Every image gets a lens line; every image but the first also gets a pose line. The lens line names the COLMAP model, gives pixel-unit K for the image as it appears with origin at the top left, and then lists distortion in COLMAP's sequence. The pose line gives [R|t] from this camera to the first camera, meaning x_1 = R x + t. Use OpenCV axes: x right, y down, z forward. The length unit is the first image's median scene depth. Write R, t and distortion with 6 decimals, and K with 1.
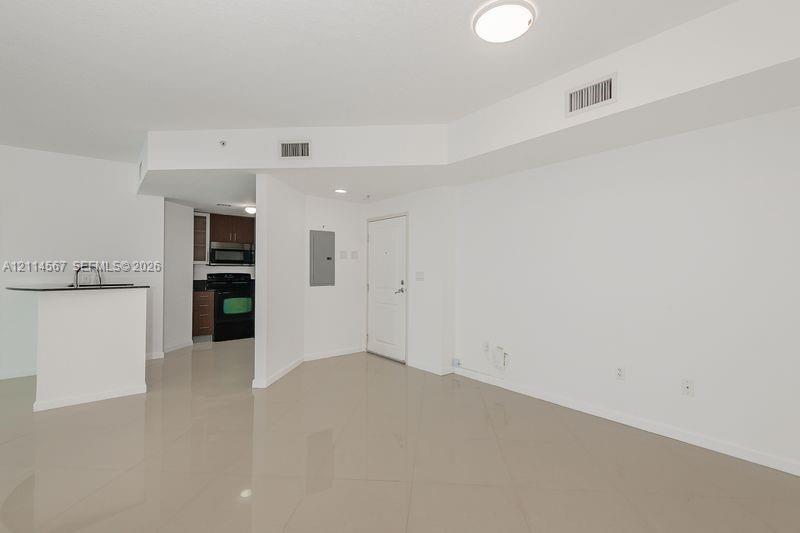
lens RADIAL K [[357.5, 0, 400.0], [0, 357.5, 266.5], [0, 0, 1]] dist [0.000026, 0.000008]
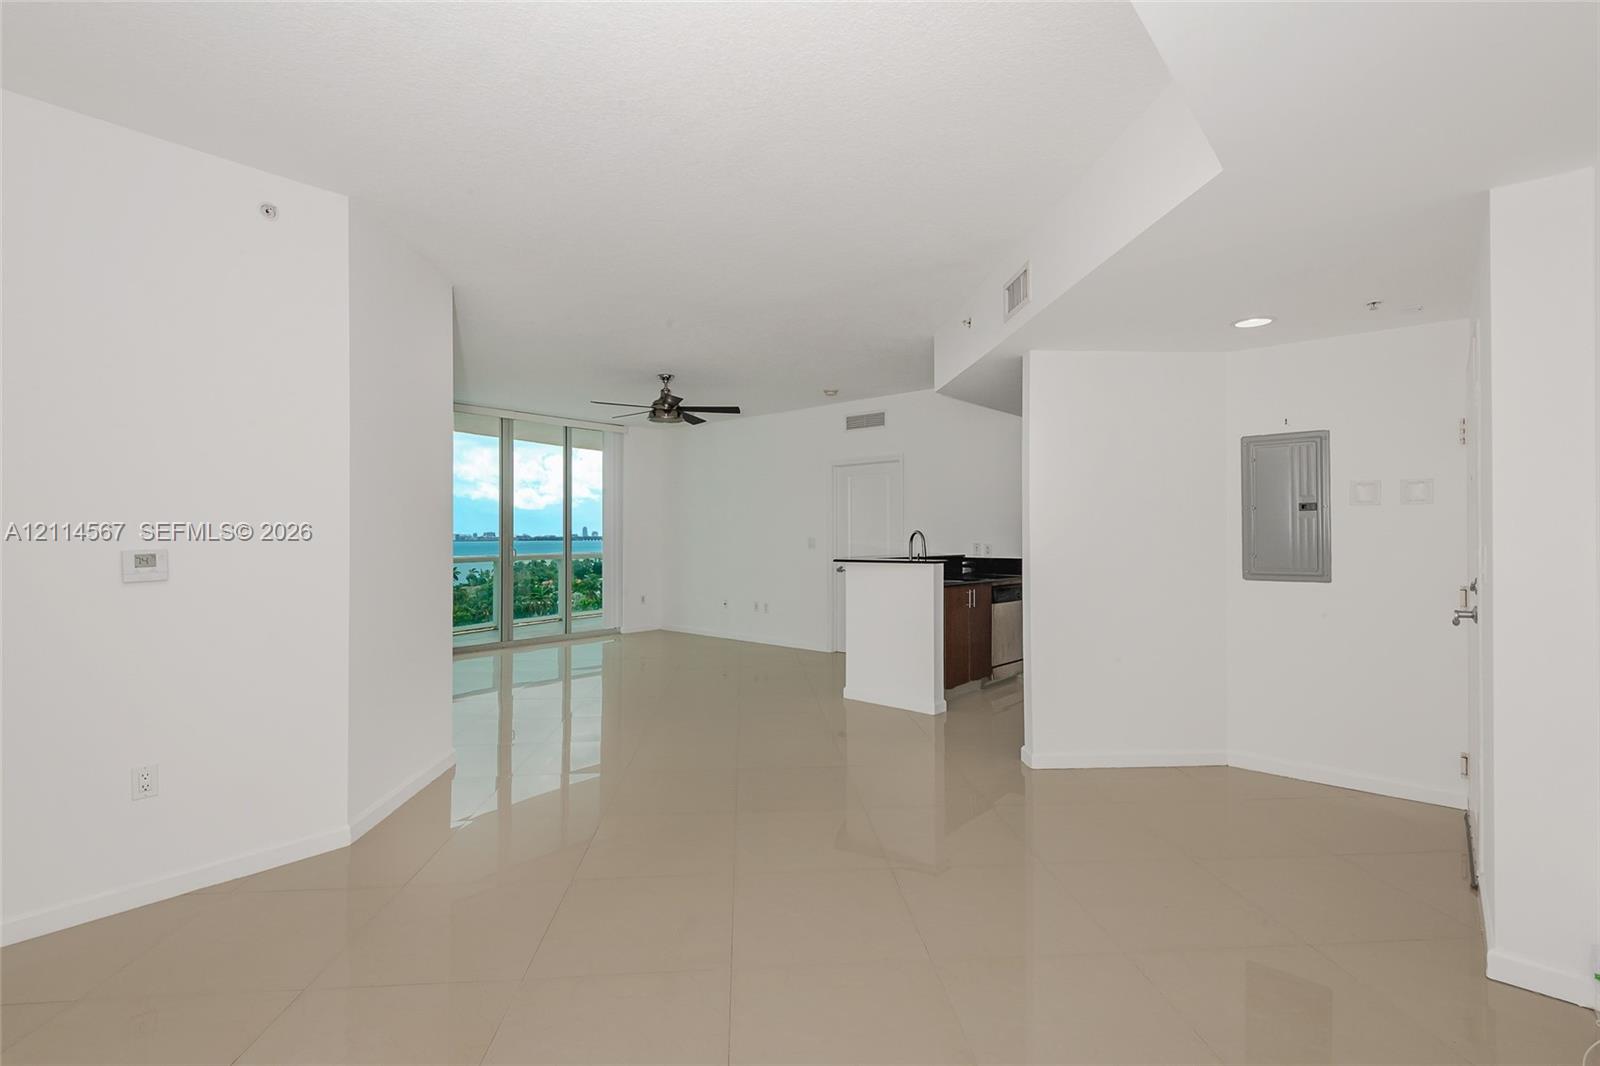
lens RADIAL K [[715.1, 0, 800.0], [0, 715.1, 533.0], [0, 0, 1]] dist [0.000026, 0.000008]
pose [[0.149781, -0.003083, -0.988714, 0.452073], [0.009722, 0.999951, -0.001645, 0.000554], [0.988671, -0.009366, 0.149804, 0.402678]]
